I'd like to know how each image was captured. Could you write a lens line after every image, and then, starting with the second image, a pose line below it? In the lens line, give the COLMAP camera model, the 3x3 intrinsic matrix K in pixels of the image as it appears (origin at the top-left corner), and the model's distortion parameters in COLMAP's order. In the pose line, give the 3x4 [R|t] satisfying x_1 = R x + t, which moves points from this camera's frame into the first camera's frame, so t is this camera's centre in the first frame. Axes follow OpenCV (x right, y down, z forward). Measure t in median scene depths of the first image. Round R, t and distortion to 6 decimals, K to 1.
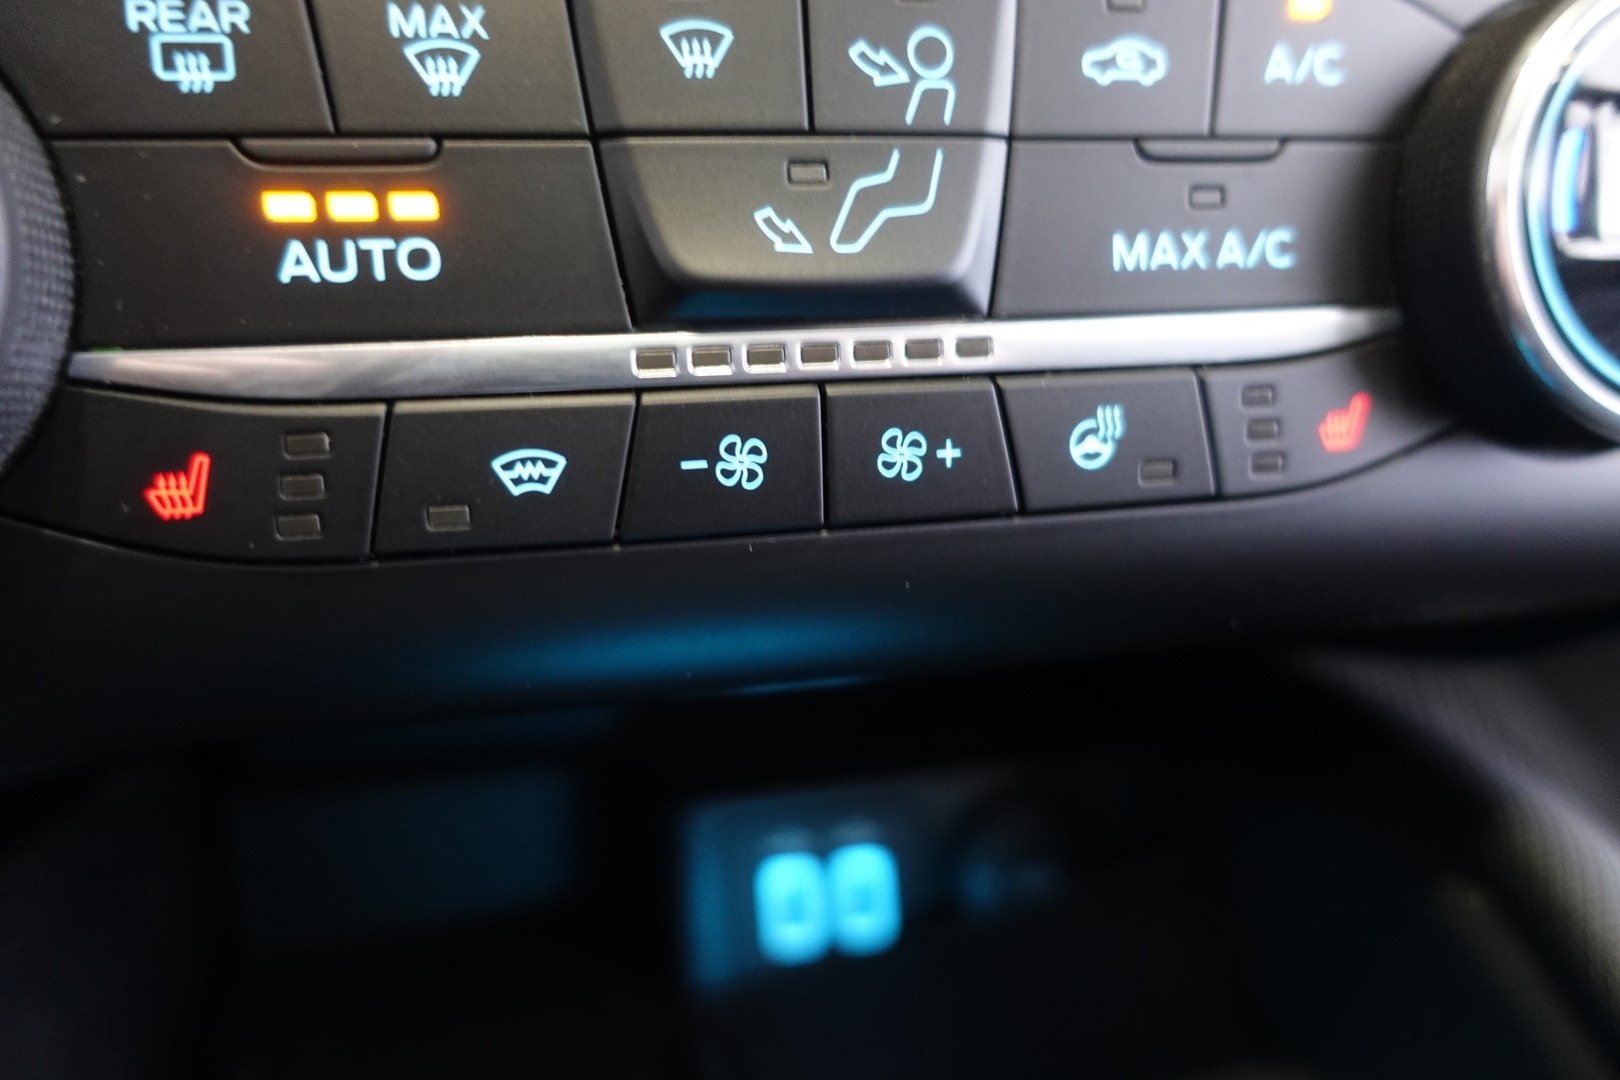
lens RADIAL K [[1057.9, 0, 822.3], [0, 1057.9, 539.2], [0, 0, 1]] dist [0.001862, -0.000922]
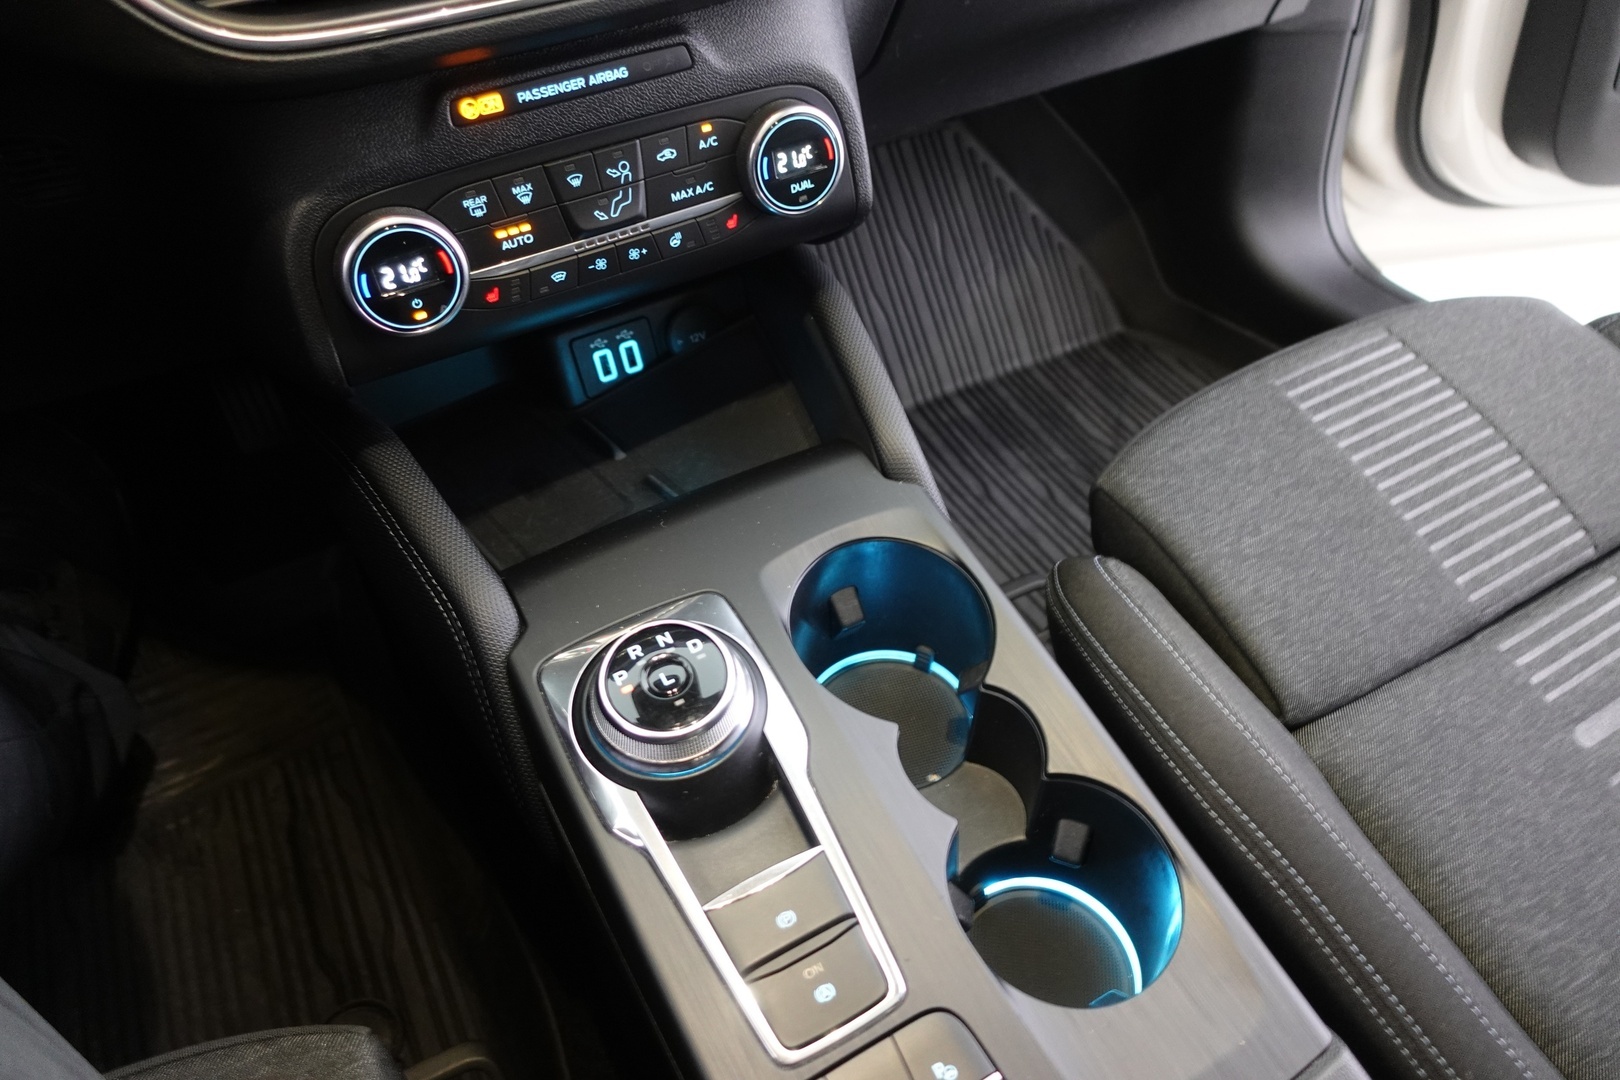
lens RADIAL K [[1057.9, 0, 822.3], [0, 1057.9, 539.2], [0, 0, 1]] dist [0.001862, -0.000922]
pose [[0.947730, -0.237237, 0.213369, -0.436610], [0.108805, 0.868923, 0.482839, -1.167973], [-0.299948, -0.434385, 0.849318, -3.784313]]
